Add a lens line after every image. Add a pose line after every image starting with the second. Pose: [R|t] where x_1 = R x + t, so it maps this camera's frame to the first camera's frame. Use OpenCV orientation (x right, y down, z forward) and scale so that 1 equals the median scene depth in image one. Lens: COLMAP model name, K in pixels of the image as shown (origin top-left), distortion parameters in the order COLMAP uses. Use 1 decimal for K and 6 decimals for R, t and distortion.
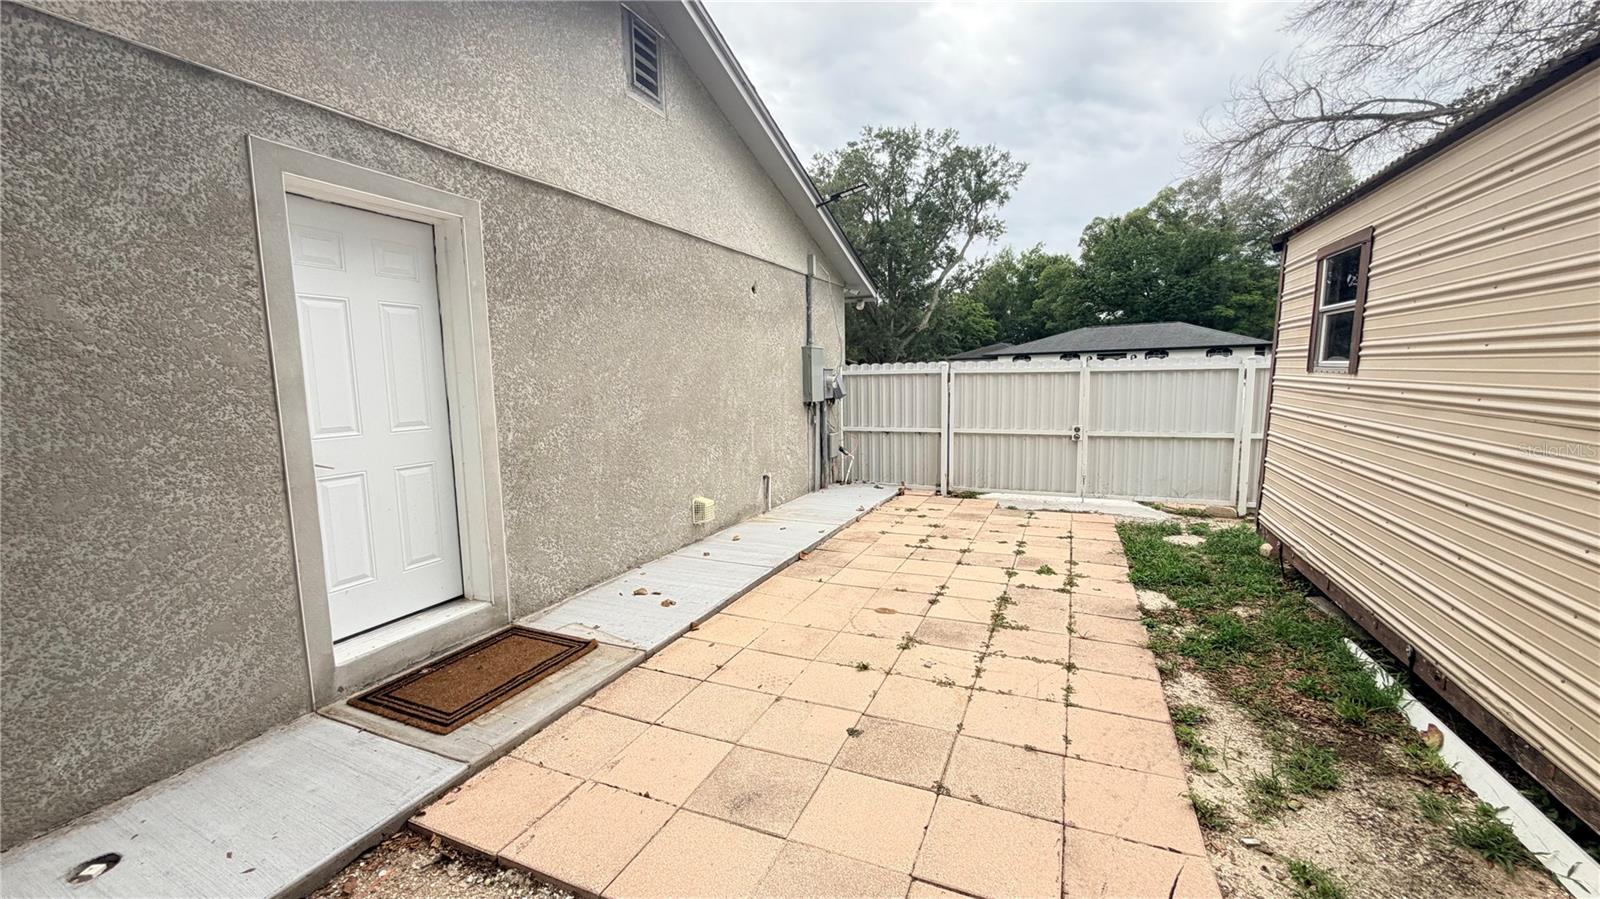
lens RADIAL K [[634.6, 0, 797.8], [0, 634.6, 449.5], [0, 0, 1]] dist [0.001922, -0.000372]
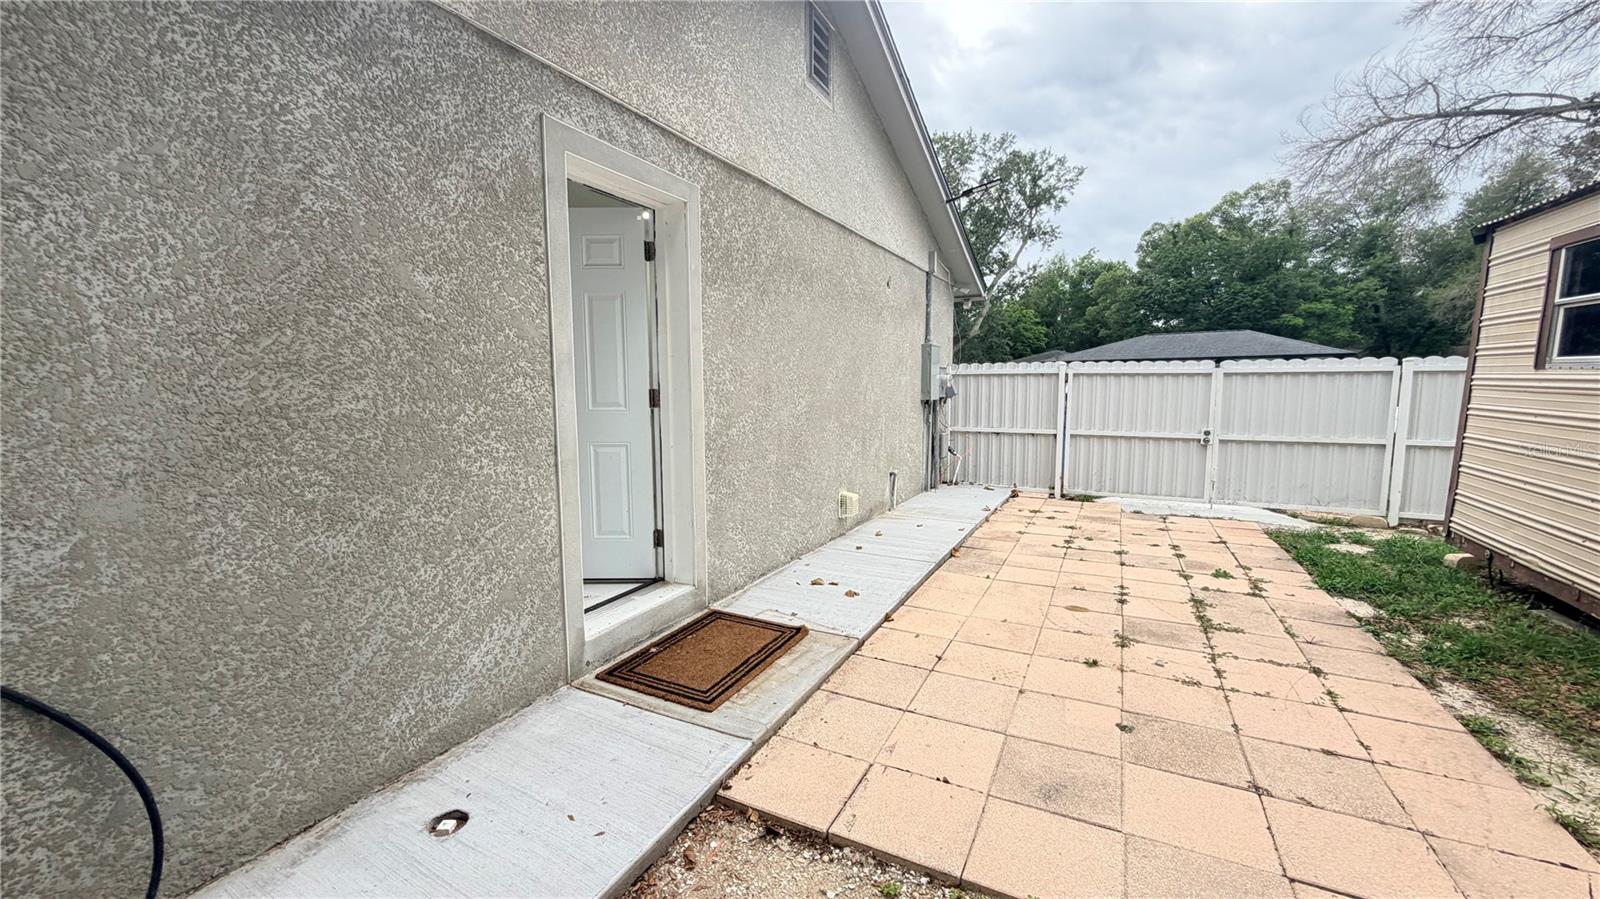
lens RADIAL K [[634.6, 0, 800.3], [0, 634.6, 449.3], [0, 0, 1]] dist [0.001922, -0.000372]
pose [[0.998315, 0.019645, -0.054596, -0.260097], [-0.020151, 0.999759, -0.008738, 0.030143], [0.054411, 0.009824, 0.998470, 0.005449]]
